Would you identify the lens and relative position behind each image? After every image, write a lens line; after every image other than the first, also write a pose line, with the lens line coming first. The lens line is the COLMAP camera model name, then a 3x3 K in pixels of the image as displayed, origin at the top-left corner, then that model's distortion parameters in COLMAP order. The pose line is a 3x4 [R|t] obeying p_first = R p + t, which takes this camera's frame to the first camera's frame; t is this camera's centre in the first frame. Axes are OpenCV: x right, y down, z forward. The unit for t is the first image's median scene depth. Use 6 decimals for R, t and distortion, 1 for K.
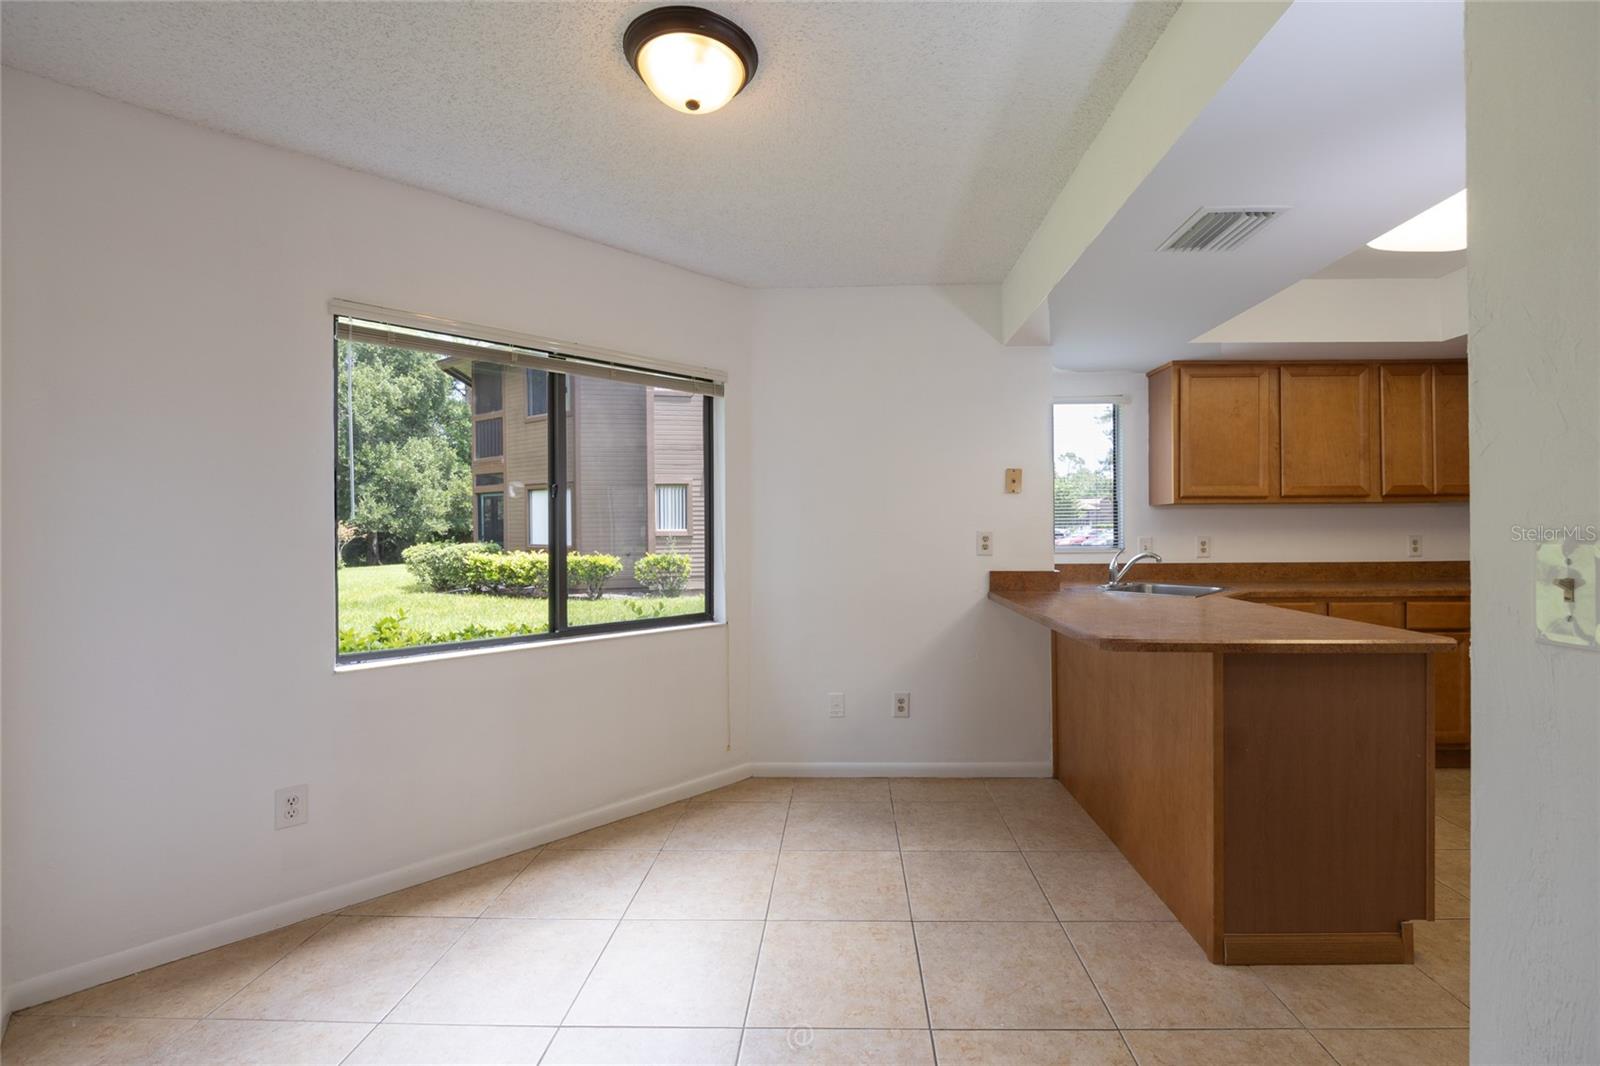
lens RADIAL K [[680.1, 0, 812.3], [0, 680.1, 530.7], [0, 0, 1]] dist [-0.022314, -0.000433]
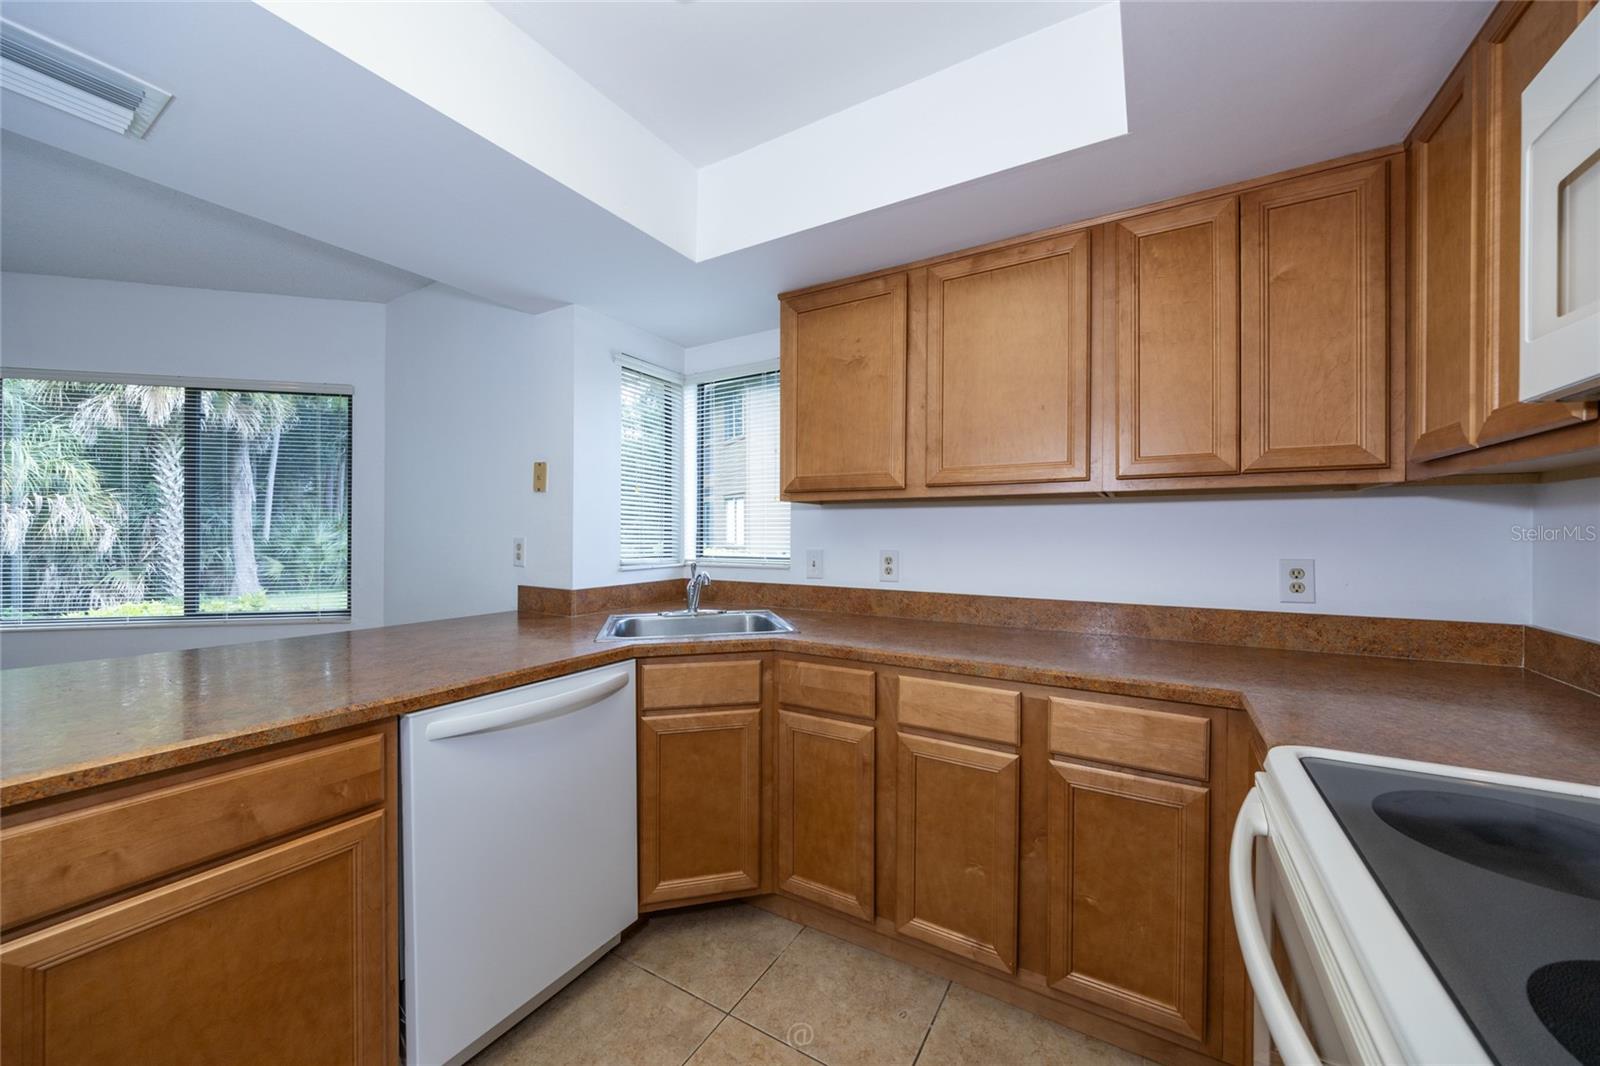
lens RADIAL K [[587.1, 0, 800.0], [0, 587.1, 533.7], [0, 0, 1]] dist [-0.006748, 0.000126]
pose [[0.875365, 0.011123, -0.483335, 0.858938], [-0.010524, 0.999937, 0.003951, -0.010010], [0.483348, 0.001628, 0.875427, 0.492144]]
